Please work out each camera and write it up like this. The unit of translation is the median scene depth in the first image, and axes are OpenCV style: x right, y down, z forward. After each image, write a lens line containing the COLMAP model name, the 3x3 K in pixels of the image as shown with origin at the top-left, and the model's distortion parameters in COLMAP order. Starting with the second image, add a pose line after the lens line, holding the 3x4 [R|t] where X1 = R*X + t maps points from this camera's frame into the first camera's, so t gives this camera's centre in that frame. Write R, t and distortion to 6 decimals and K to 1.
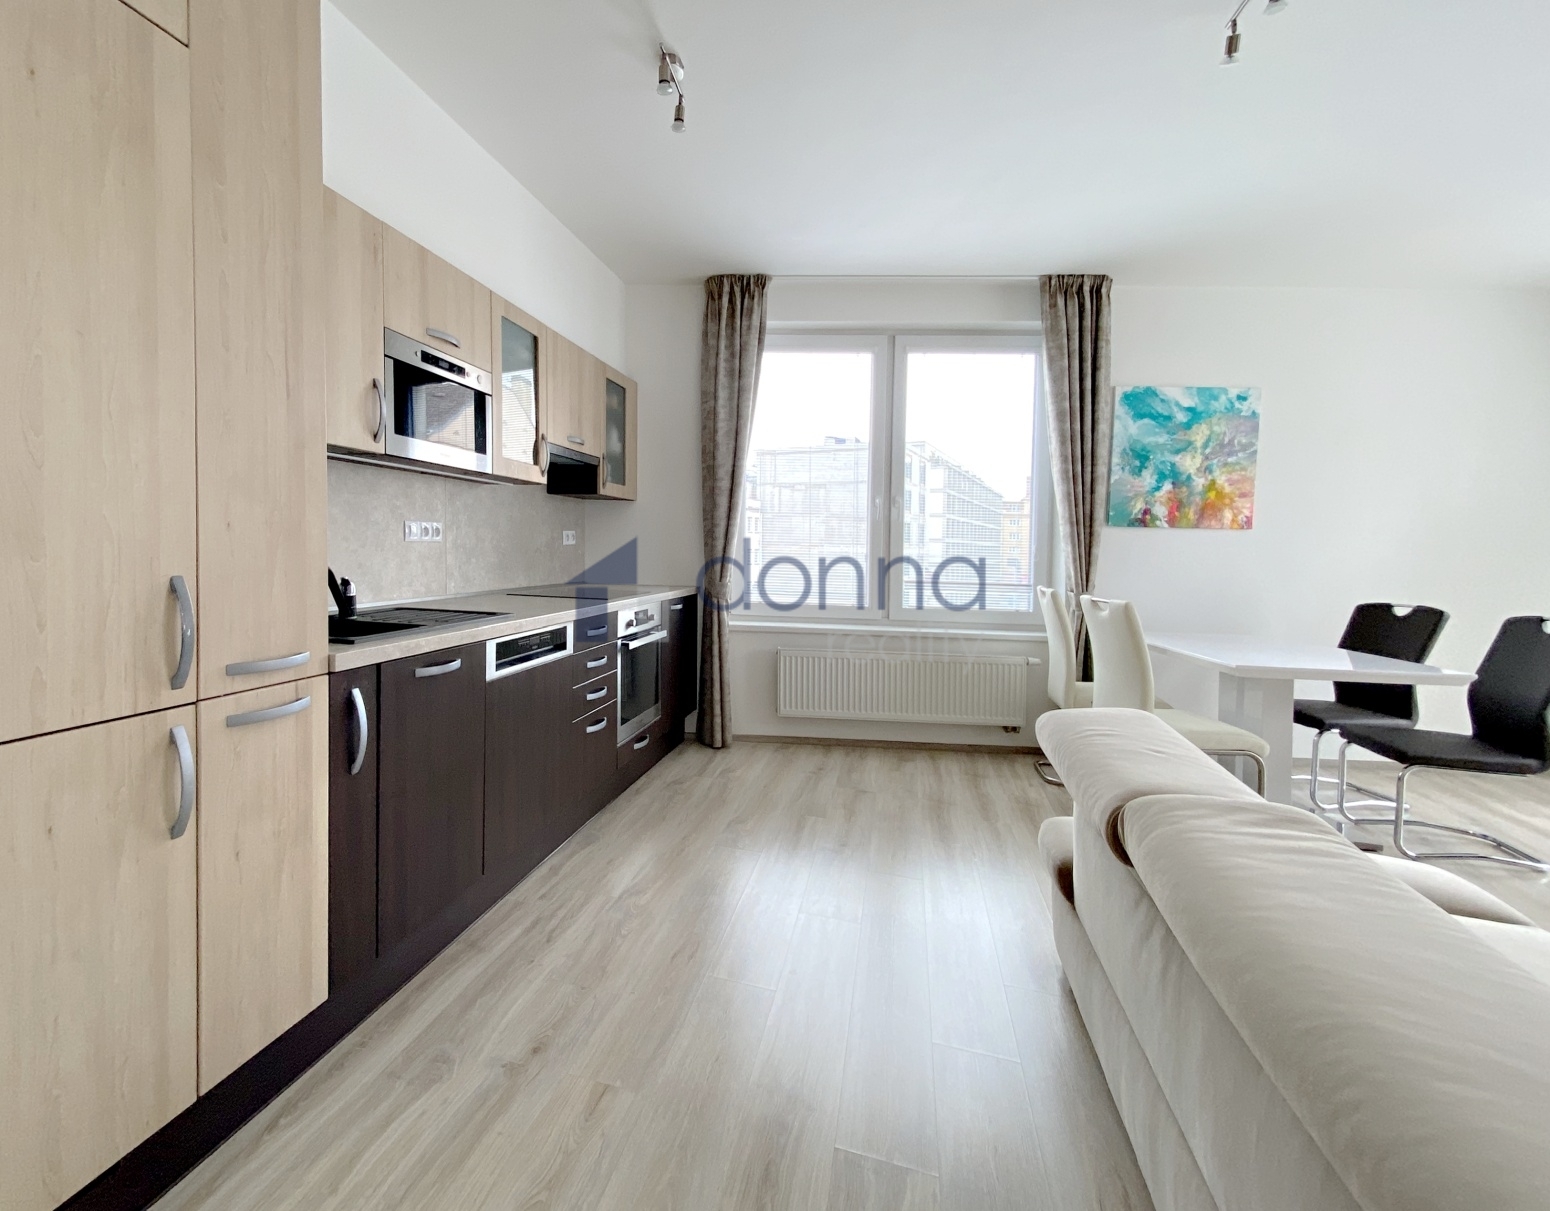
lens RADIAL K [[725.1, 0, 686.6], [0, 725.1, 588.1], [0, 0, 1]] dist [-0.000513, -0.002138]
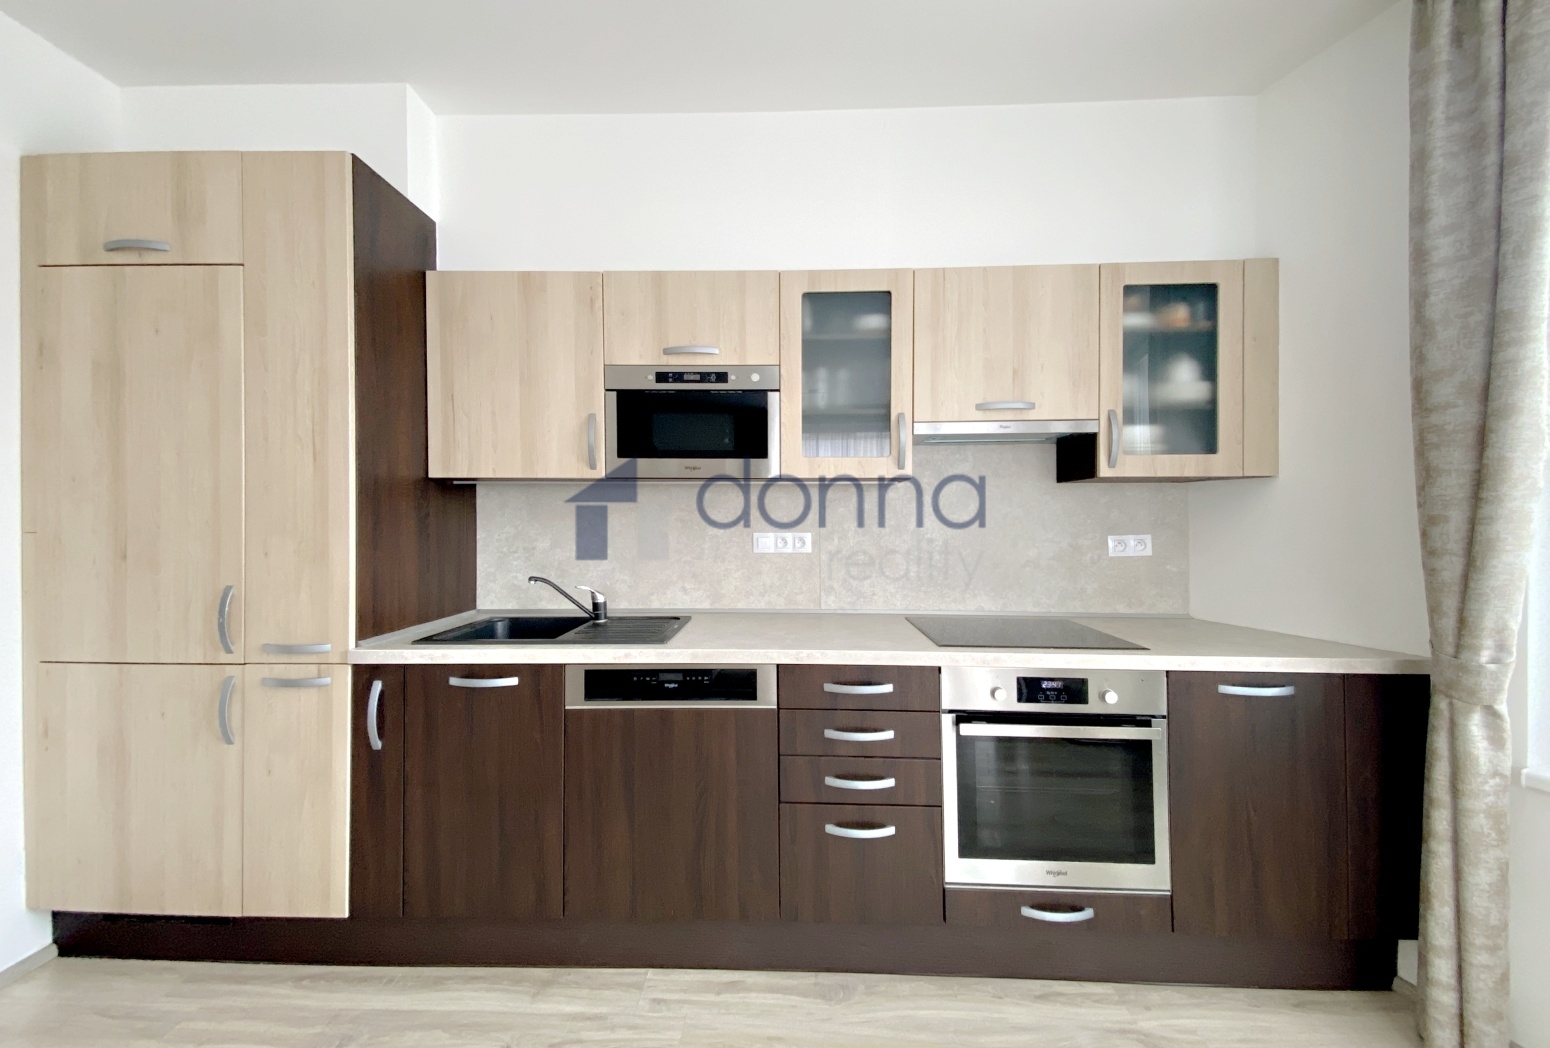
lens RADIAL K [[604.3, 0, 768.4], [0, 604.3, 543.4], [0, 0, 1]] dist [0.010336, -0.001312]
pose [[0.259549, 0.001928, -0.965728, 0.551984], [-0.053110, 0.998513, -0.012280, -0.091499], [0.964269, 0.054477, 0.259265, 1.043342]]
